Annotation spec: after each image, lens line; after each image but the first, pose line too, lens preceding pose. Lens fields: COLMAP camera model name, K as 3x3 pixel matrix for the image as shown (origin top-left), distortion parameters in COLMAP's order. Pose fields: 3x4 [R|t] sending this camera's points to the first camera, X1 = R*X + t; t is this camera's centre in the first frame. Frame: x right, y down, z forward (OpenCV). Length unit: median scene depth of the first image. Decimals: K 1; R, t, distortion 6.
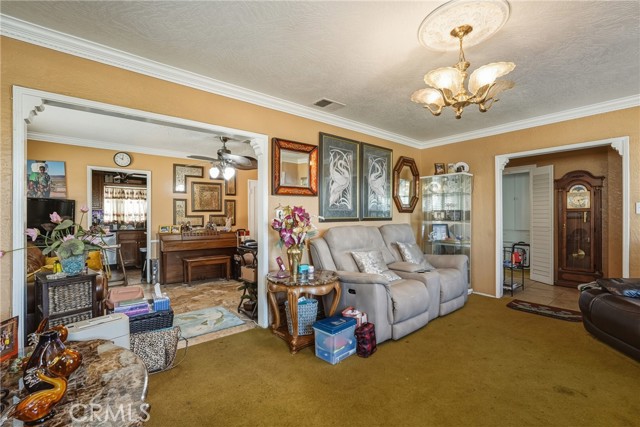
lens RADIAL K [[290.6, 0, 322.1], [0, 290.6, 215.7], [0, 0, 1]] dist [-0.008876, 0.004637]
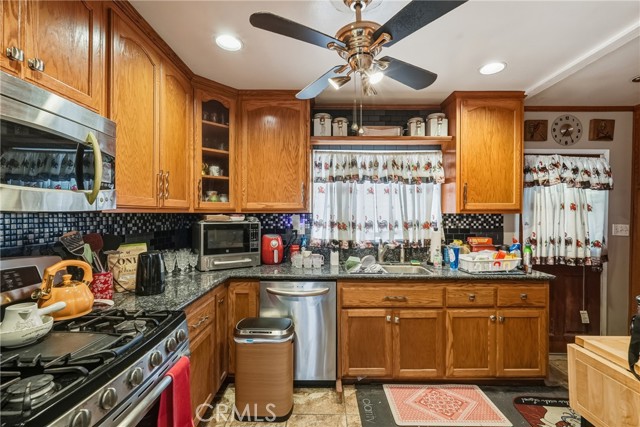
lens RADIAL K [[290.6, 0, 321.9], [0, 290.6, 212.6], [0, 0, 1]] dist [-0.008876, 0.004637]
pose [[0.766497, 0.007285, -0.642206, -0.484973], [-0.006944, 0.999971, 0.003056, -0.019698], [0.642210, 0.002117, 0.766526, 0.698460]]
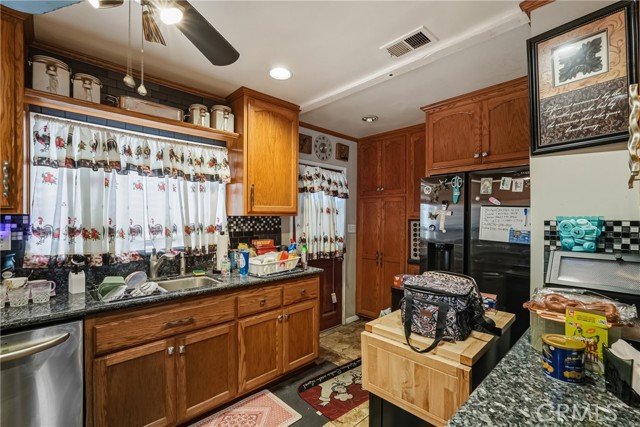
lens RADIAL K [[290.6, 0, 321.9], [0, 290.6, 217.4], [0, 0, 1]] dist [-0.008876, 0.004637]
pose [[0.997127, 0.011144, 0.074929, -0.520908], [-0.011379, 0.999932, 0.002718, -0.018750], [-0.074893, -0.003563, 0.997185, 0.731715]]
